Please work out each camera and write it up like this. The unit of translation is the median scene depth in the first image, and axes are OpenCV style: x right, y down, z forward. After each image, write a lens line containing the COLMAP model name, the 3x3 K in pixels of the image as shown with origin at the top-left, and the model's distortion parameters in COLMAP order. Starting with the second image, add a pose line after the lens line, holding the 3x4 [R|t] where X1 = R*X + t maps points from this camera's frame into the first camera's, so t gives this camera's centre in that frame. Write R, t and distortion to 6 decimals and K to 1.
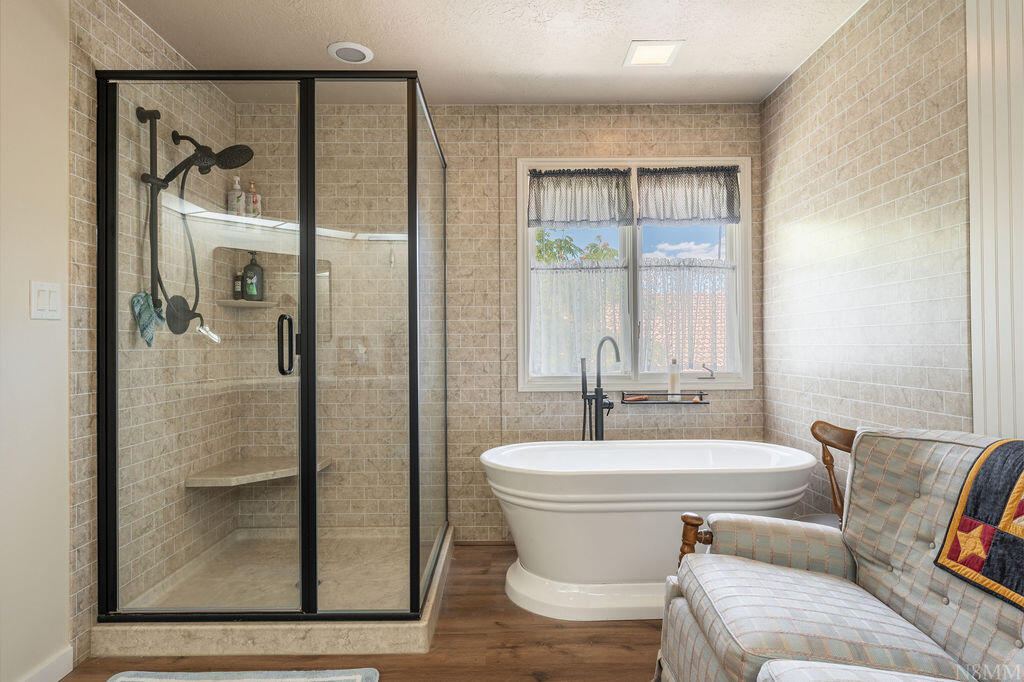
lens RADIAL K [[584.1, 0, 512.5], [0, 584.1, 341.6], [0, 0, 1]] dist [-0.005204, -0.000117]
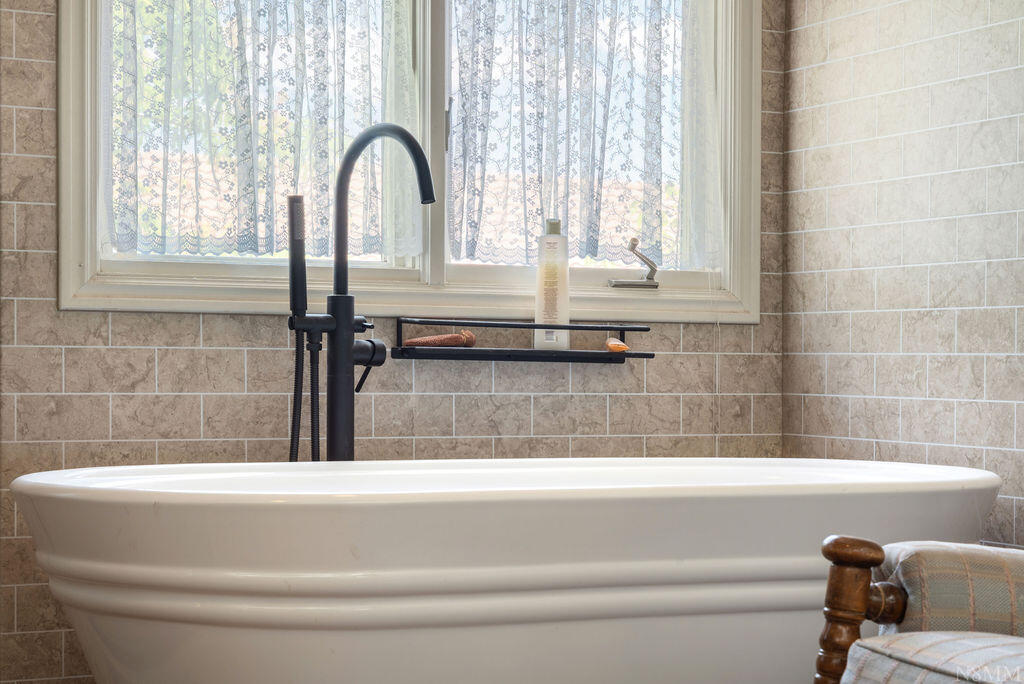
lens RADIAL K [[1999.4, 0, 511.5], [0, 1999.4, 343.5], [0, 0, 1]] dist [0.056633, 0.000000]
pose [[0.916211, 0.019227, 0.400234, -0.185514], [-0.022321, 0.999746, 0.003070, 0.096187], [-0.400074, -0.011746, 0.916408, -0.000962]]
